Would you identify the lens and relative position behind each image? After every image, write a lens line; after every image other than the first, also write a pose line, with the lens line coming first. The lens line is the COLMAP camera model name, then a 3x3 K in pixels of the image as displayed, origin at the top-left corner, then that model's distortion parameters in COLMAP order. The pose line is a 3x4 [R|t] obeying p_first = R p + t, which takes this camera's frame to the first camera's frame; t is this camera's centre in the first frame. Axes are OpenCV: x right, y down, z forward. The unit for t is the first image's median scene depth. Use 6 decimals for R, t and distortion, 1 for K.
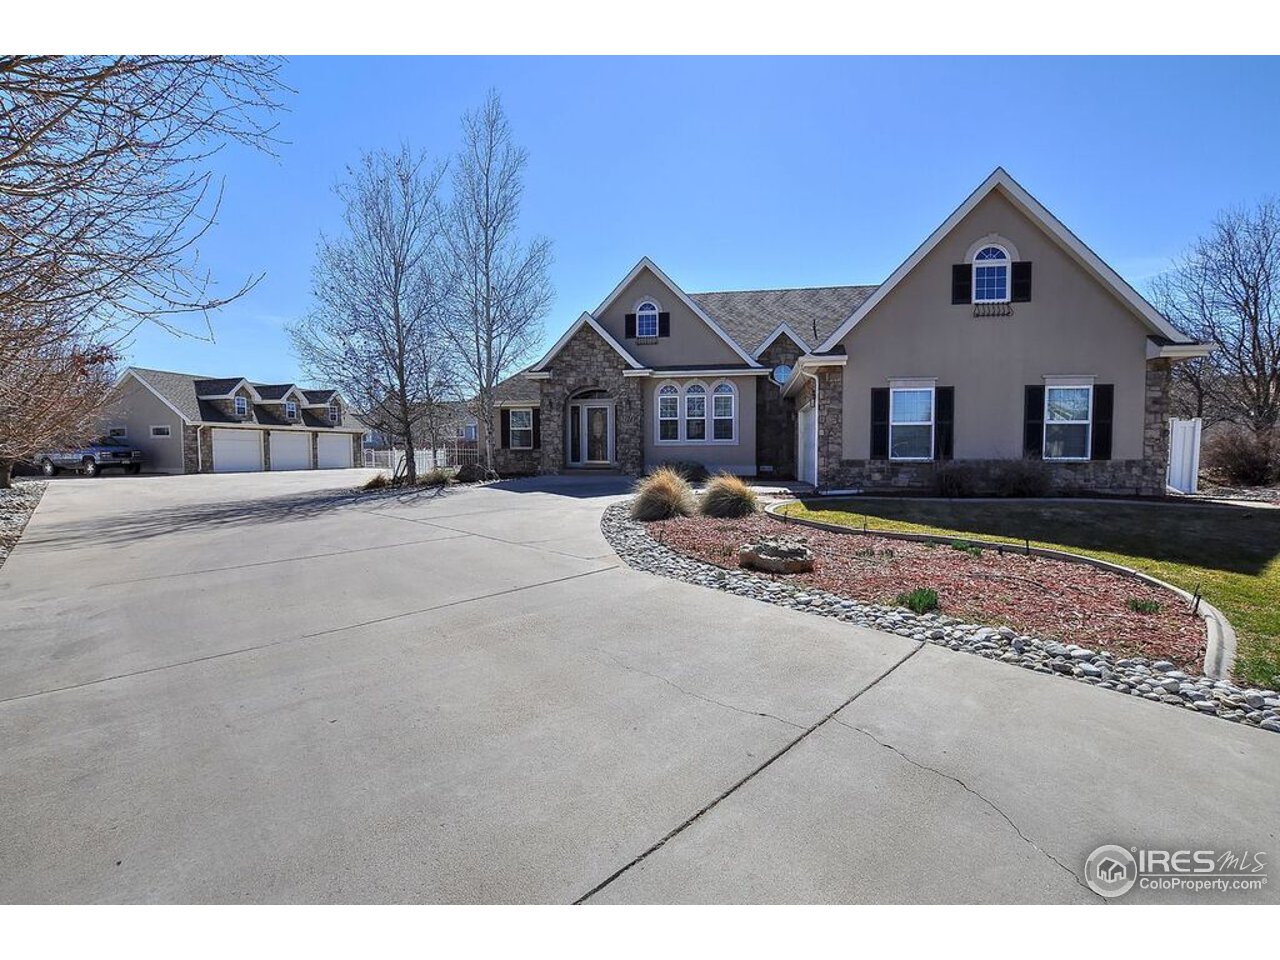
lens RADIAL K [[570.8, 0, 642.8], [0, 570.8, 483.3], [0, 0, 1]] dist [-0.036963, 0.007371]
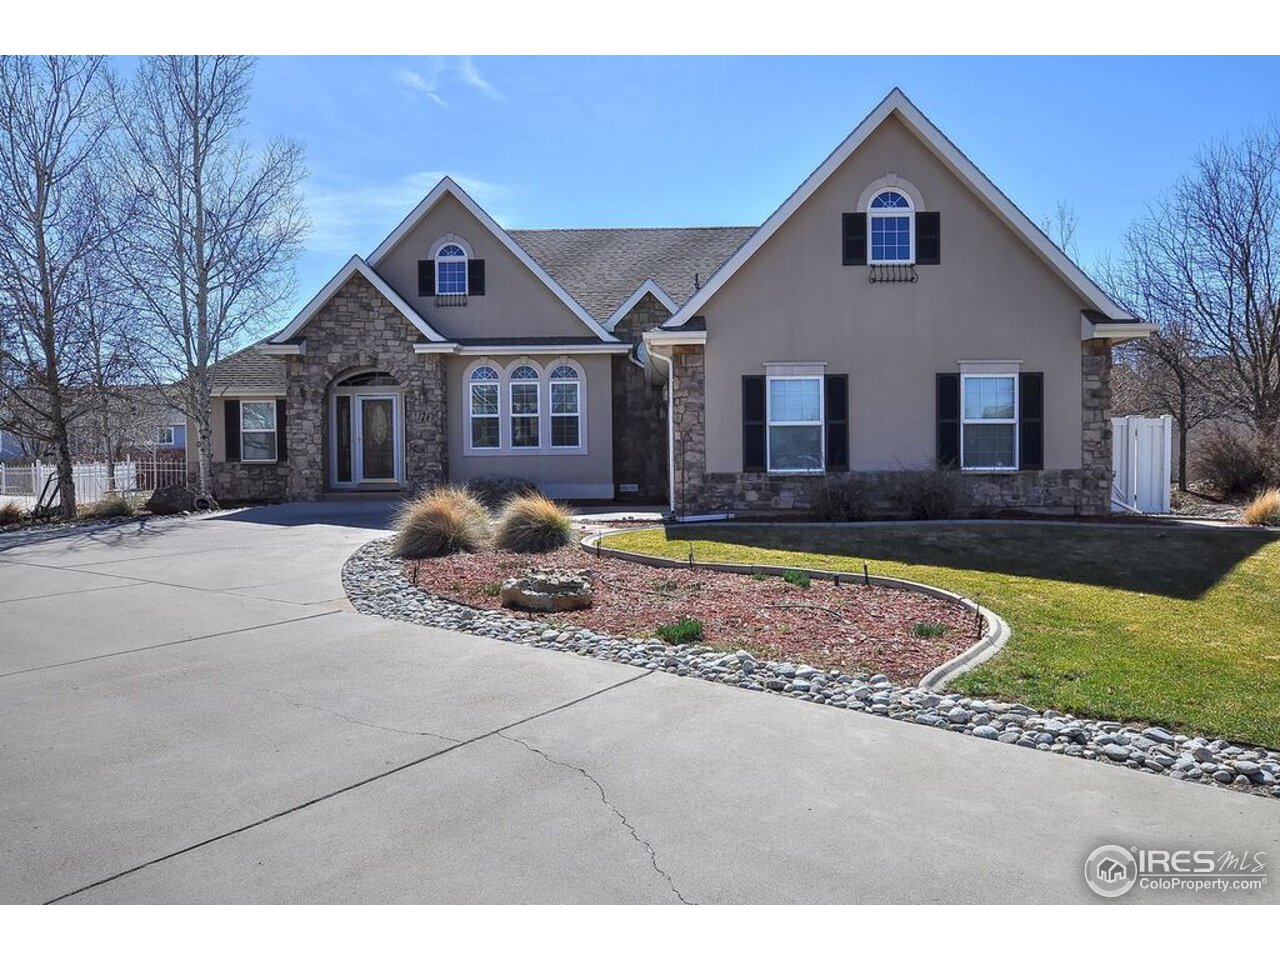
lens RADIAL K [[916.9, 0, 640.0], [0, 916.9, 480.0], [0, 0, 1]] dist [-0.004696, 0.026011]
pose [[0.987341, -0.009186, 0.158348, 0.081263], [0.015496, 0.999132, -0.038663, 0.011503], [-0.157855, 0.040627, 0.986626, -0.147428]]
